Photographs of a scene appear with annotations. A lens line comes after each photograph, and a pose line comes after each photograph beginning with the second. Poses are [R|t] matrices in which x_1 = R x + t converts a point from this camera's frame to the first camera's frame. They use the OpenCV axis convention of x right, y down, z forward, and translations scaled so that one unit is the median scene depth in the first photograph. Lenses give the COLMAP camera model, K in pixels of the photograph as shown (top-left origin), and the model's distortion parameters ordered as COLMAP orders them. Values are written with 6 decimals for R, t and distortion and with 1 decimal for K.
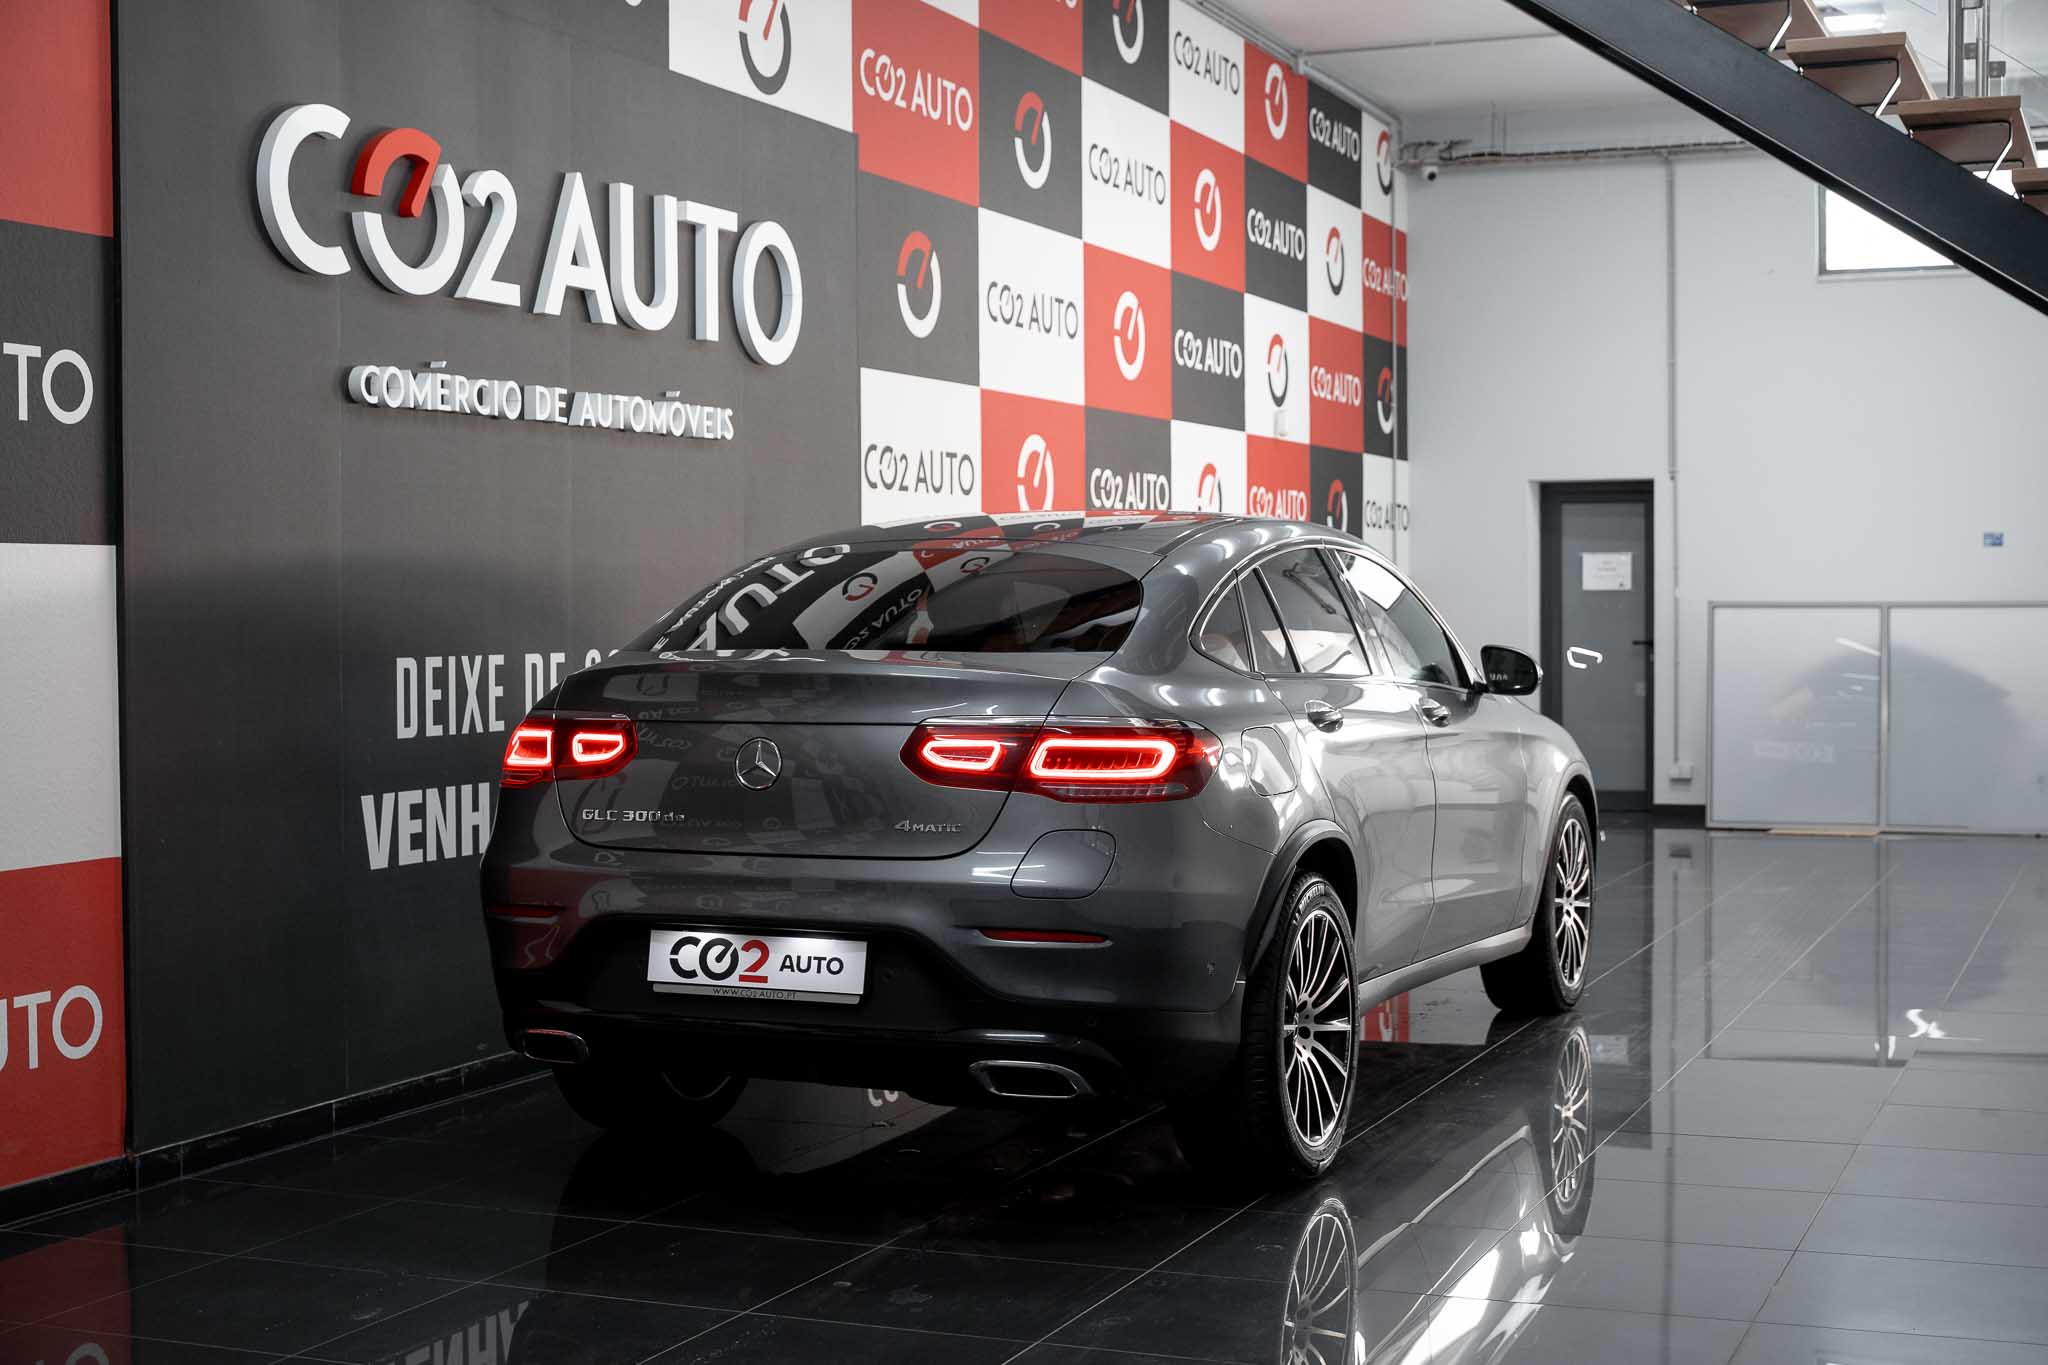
lens RADIAL K [[2769.1, 0, 1023.8], [0, 2769.1, 677.0], [0, 0, 1]] dist [-0.089824, 0.000000]
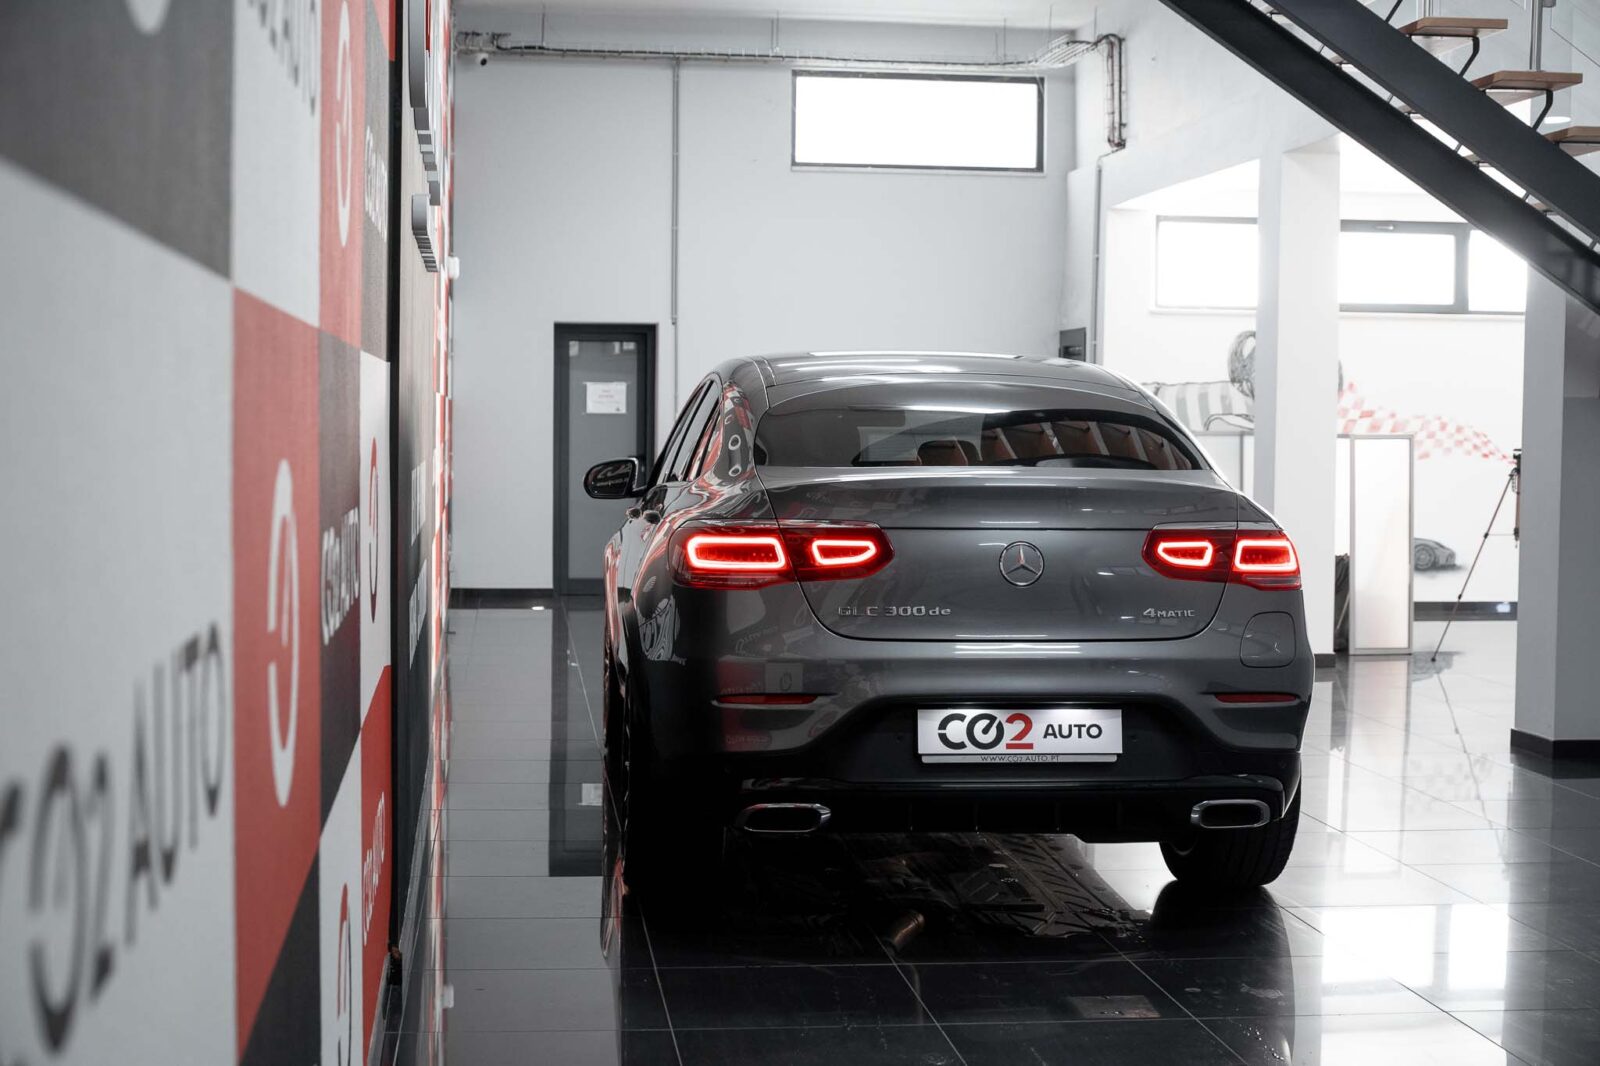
lens RADIAL K [[2317.0, 0, 801.2], [0, 2317.0, 534.1], [0, 0, 1]] dist [-0.037052, 0.000000]
pose [[0.876582, -0.010165, 0.481146, -0.648819], [-0.000782, 0.999745, 0.022546, -0.003561], [-0.481252, -0.020140, 0.876351, 0.178641]]
